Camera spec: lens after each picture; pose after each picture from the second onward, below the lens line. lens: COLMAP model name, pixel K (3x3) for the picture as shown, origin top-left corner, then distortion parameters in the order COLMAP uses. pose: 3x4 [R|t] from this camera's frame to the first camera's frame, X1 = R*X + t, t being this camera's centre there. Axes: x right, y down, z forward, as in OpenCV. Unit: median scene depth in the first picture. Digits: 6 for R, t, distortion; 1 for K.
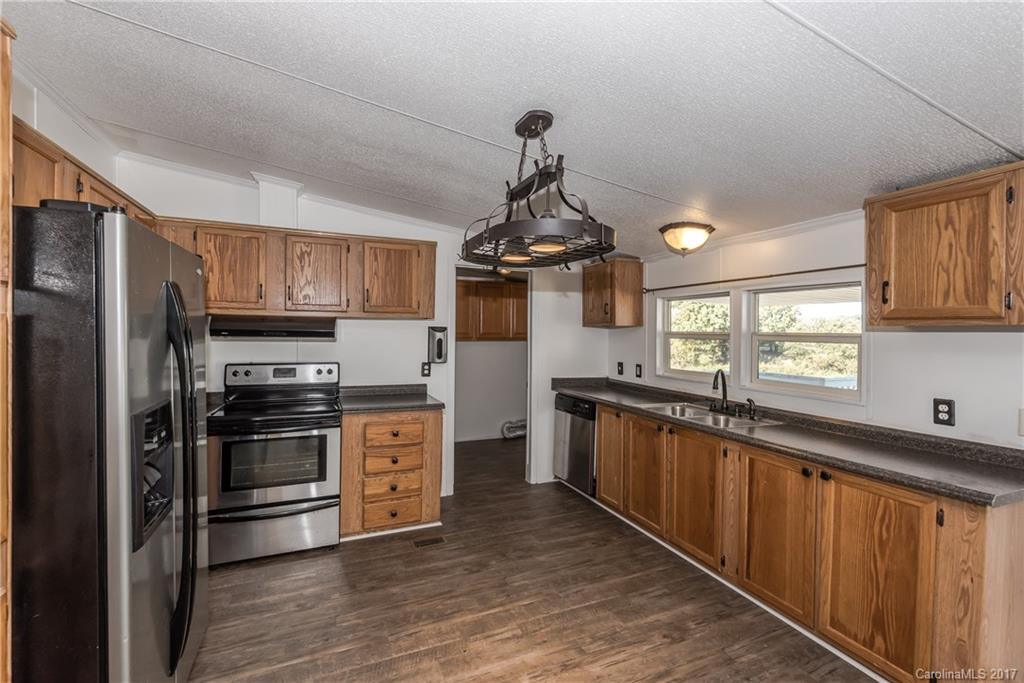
lens RADIAL K [[443.5, 0, 514.0], [0, 443.5, 338.3], [0, 0, 1]] dist [0.005110, 0.000537]
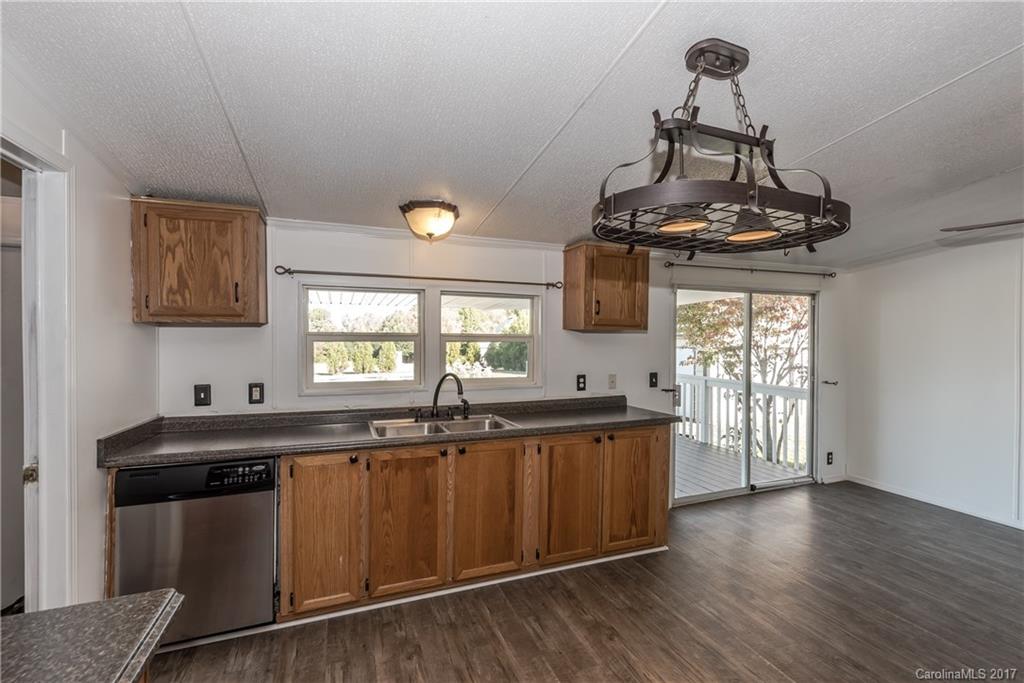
lens RADIAL K [[443.5, 0, 514.0], [0, 443.5, 338.3], [0, 0, 1]] dist [0.005110, 0.000537]
pose [[0.047972, -0.016529, 0.998712, -0.466859], [0.010072, 0.999820, 0.016064, -0.017652], [-0.998798, 0.009288, 0.048130, 0.823641]]
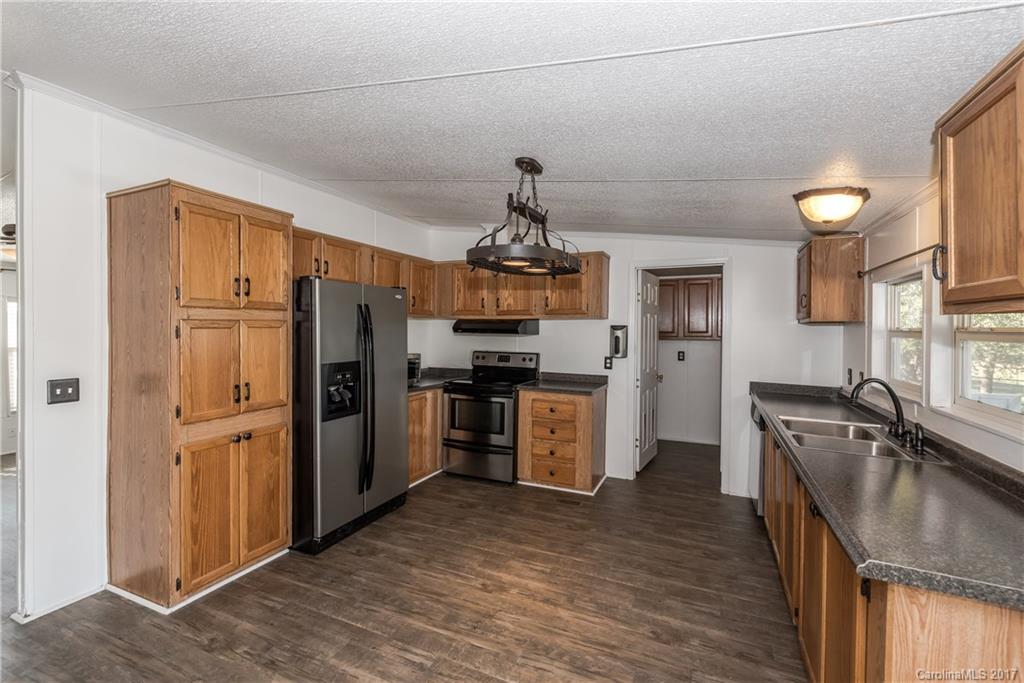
lens RADIAL K [[443.5, 0, 514.0], [0, 443.5, 338.3], [0, 0, 1]] dist [0.005110, 0.000537]
pose [[0.674515, 0.009524, -0.738199, 0.607525], [-0.011819, 0.999928, 0.002100, 0.009270], [0.738166, 0.007308, 0.674579, 0.065460]]
